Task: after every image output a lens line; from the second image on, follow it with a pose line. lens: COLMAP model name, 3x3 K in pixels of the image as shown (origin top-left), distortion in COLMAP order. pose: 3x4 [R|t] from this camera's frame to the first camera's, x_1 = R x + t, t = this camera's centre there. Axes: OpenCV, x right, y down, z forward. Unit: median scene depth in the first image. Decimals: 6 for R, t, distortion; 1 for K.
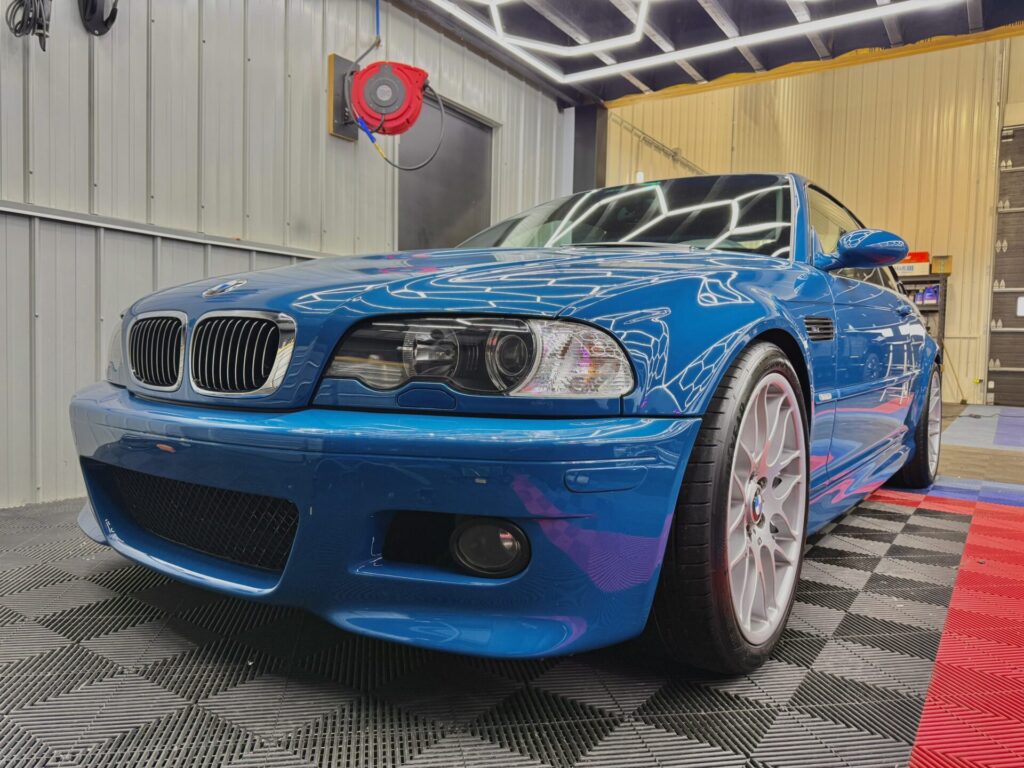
lens RADIAL K [[730.7, 0, 523.7], [0, 730.7, 384.5], [0, 0, 1]] dist [0.001486, -0.001686]
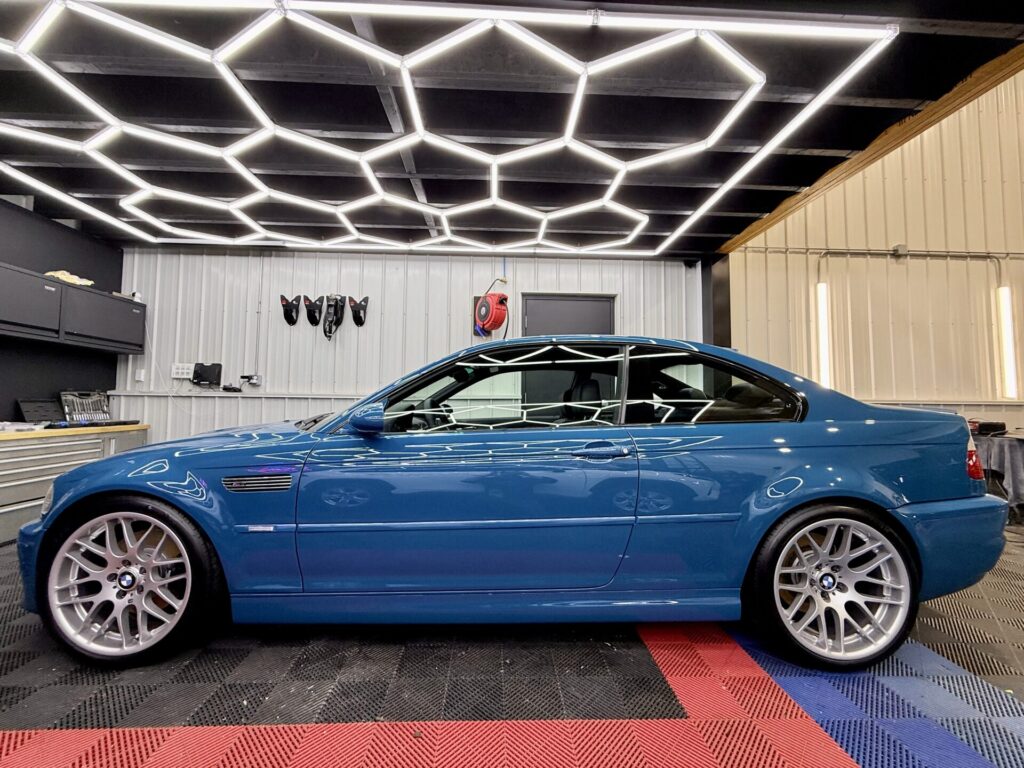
lens RADIAL K [[410.2, 0, 512.0], [0, 410.2, 384.0], [0, 0, 1]] dist [0.001482, 0.000253]
pose [[0.596058, -0.059606, -0.800726, 0.697489], [-0.032098, 0.994675, -0.097937, -0.102507], [0.802300, 0.084078, 0.590971, 0.440340]]
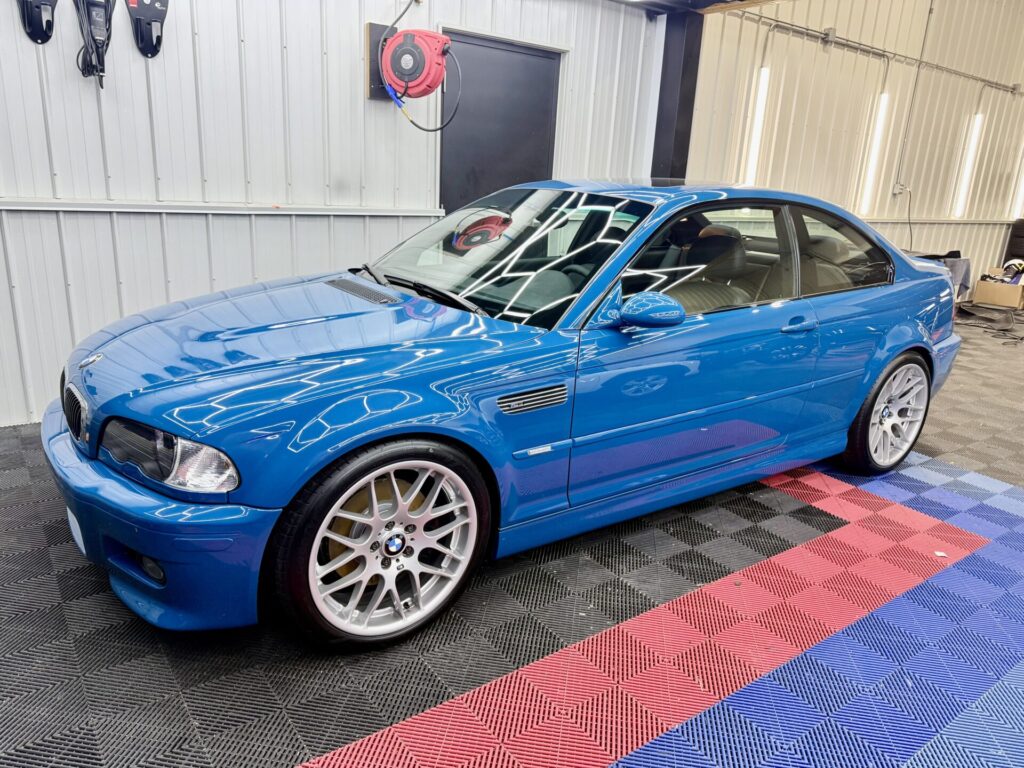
lens RADIAL K [[721.9, 0, 510.6], [0, 721.9, 399.3], [0, 0, 1]] dist [0.001268, 0.000347]
pose [[0.943935, 0.122316, -0.306637, 0.348030], [-0.045758, 0.968339, 0.245409, -0.176324], [0.326946, -0.217619, 0.919646, -0.063089]]
